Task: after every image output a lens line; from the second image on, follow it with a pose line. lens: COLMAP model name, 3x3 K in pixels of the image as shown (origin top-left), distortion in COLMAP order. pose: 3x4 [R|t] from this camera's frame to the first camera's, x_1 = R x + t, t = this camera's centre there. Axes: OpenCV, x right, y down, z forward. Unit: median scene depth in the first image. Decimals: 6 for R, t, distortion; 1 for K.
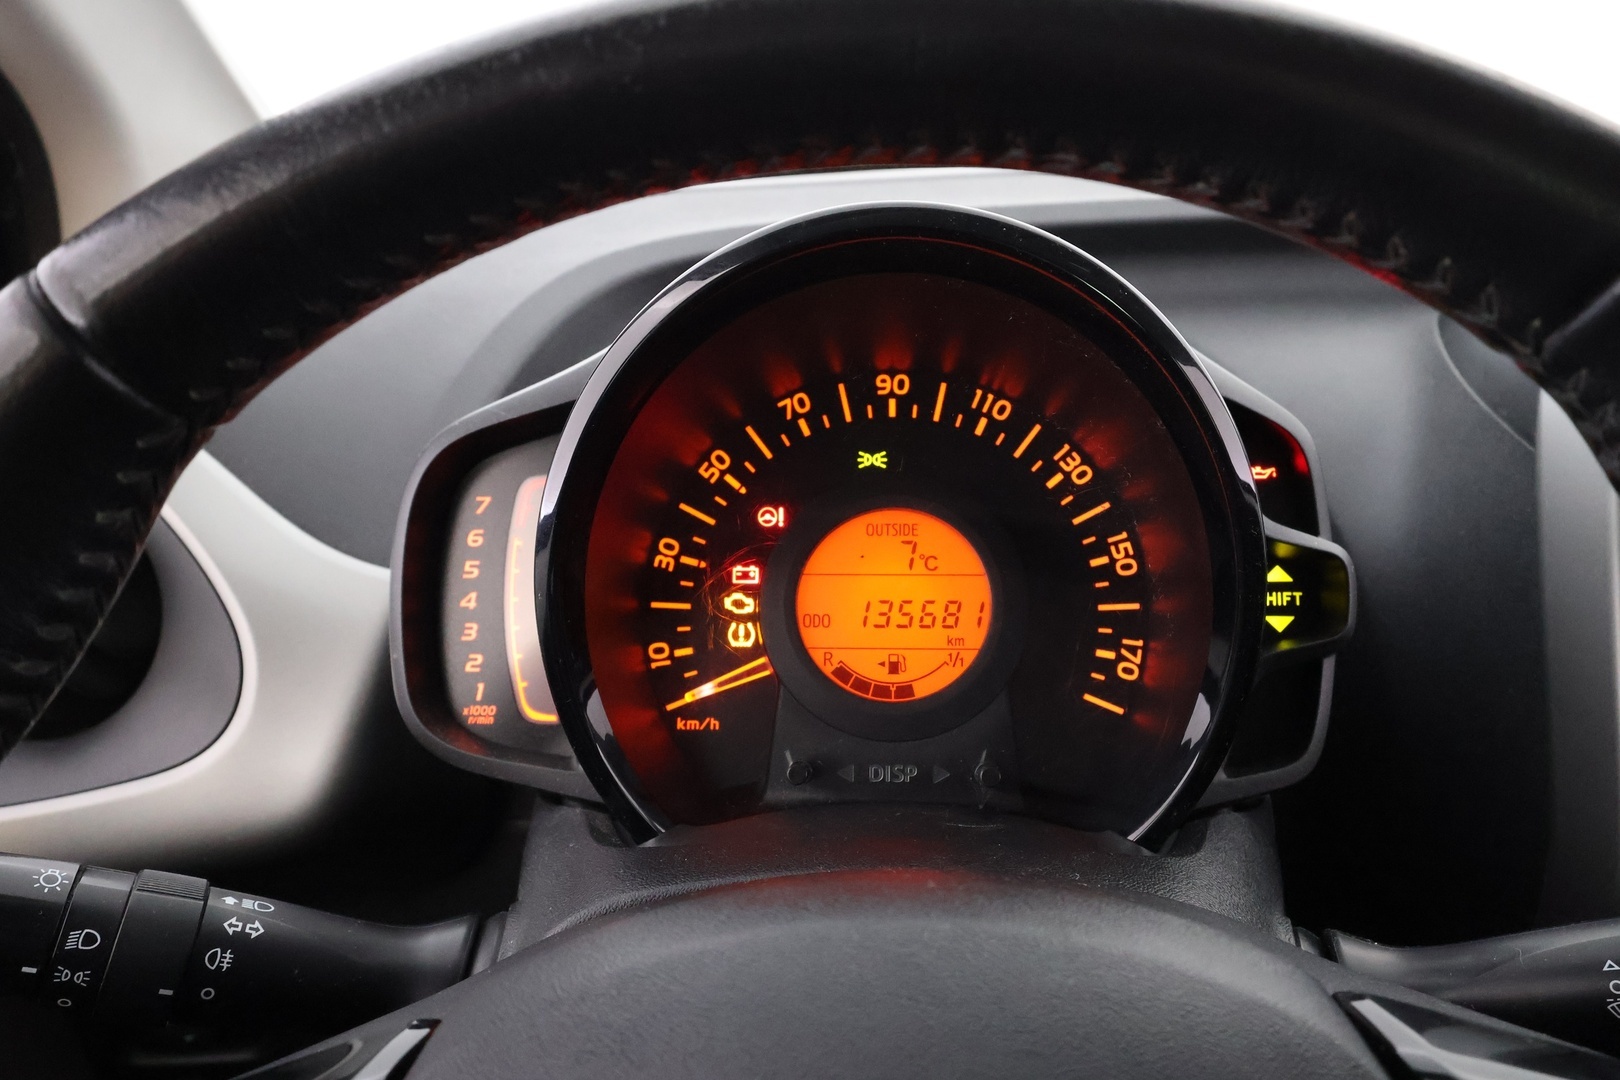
lens RADIAL K [[1359.7, 0, 808.9], [0, 1359.7, 536.8], [0, 0, 1]] dist [-0.014370, 0.014821]
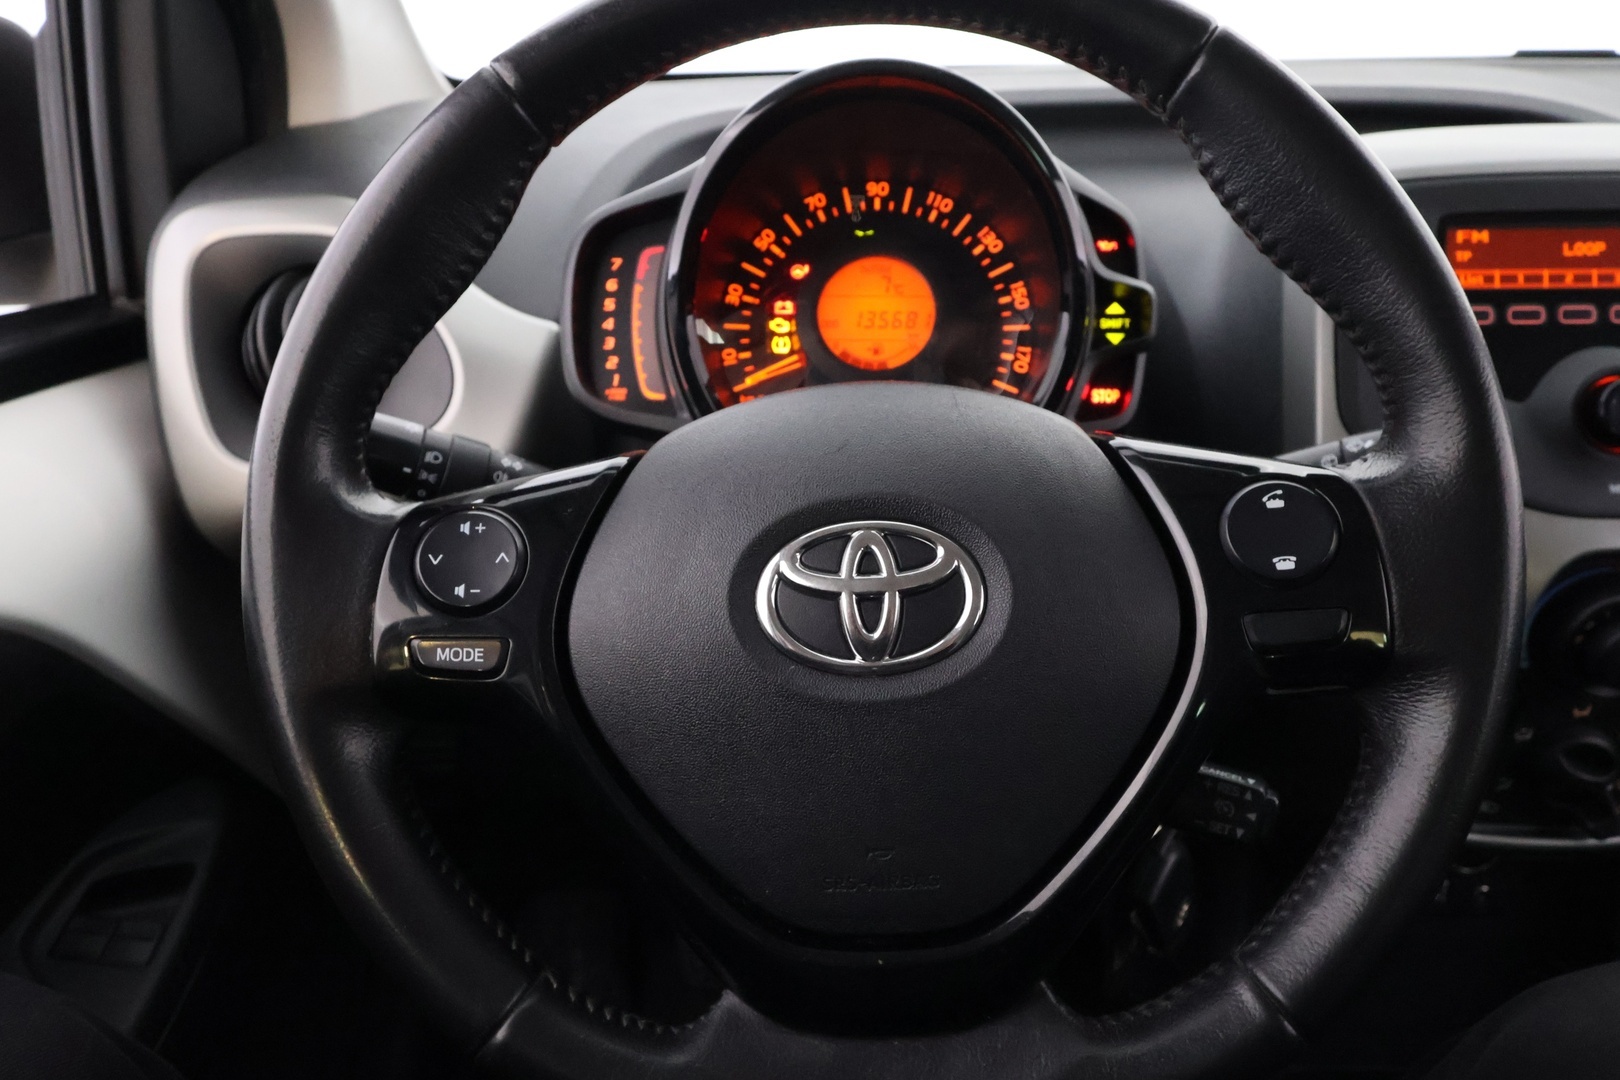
lens RADIAL K [[1359.7, 0, 811.0], [0, 1359.7, 549.4], [0, 0, 1]] dist [-0.014370, 0.014821]
pose [[0.999900, 0.009062, 0.010848, -0.029420], [-0.009625, 0.998549, 0.052993, 0.226502], [-0.010352, -0.053092, 0.998536, -0.605075]]
